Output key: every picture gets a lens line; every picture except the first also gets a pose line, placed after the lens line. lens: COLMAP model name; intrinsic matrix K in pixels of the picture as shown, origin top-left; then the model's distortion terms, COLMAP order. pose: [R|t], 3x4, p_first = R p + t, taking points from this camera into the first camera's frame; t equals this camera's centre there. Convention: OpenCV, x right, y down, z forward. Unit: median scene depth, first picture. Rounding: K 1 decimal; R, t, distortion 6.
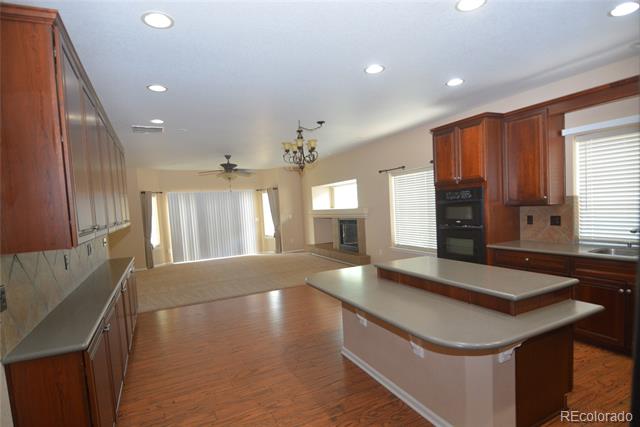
lens RADIAL K [[330.4, 0, 321.9], [0, 330.4, 227.5], [0, 0, 1]] dist [0.032007, -0.032691]
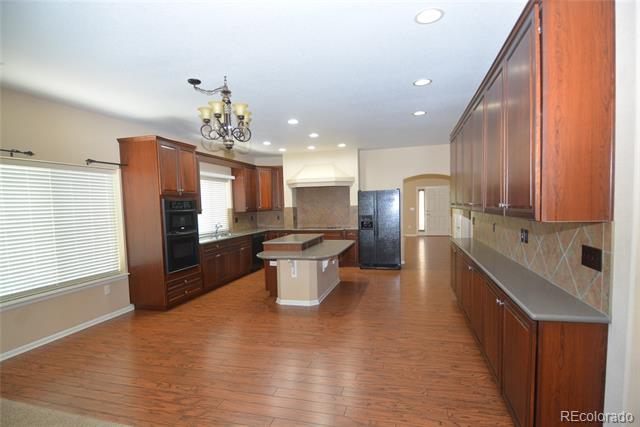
lens RADIAL K [[330.4, 0, 321.9], [0, 330.4, 227.5], [0, 0, 1]] dist [0.032007, -0.032691]
pose [[-0.745819, 0.034354, 0.665263, -0.645079], [0.117853, 0.989721, 0.081015, -0.052038], [-0.655641, 0.138825, -0.742201, 1.402111]]
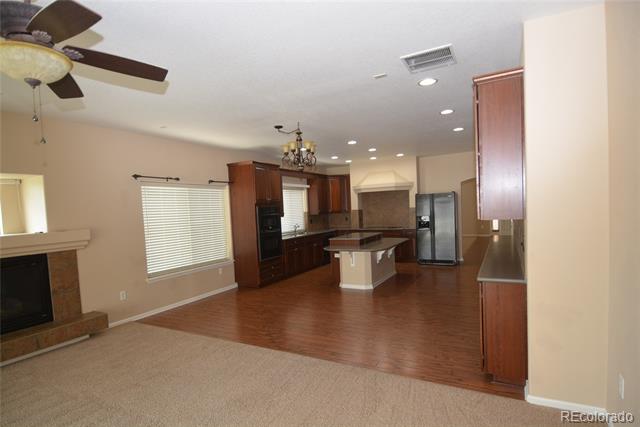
lens RADIAL K [[330.4, 0, 321.9], [0, 330.4, 227.5], [0, 0, 1]] dist [0.032007, -0.032691]
pose [[-0.569248, 0.039257, 0.821228, -0.882283], [0.136534, 0.989504, 0.047339, -0.053821], [-0.810750, 0.139073, -0.568633, 1.525538]]
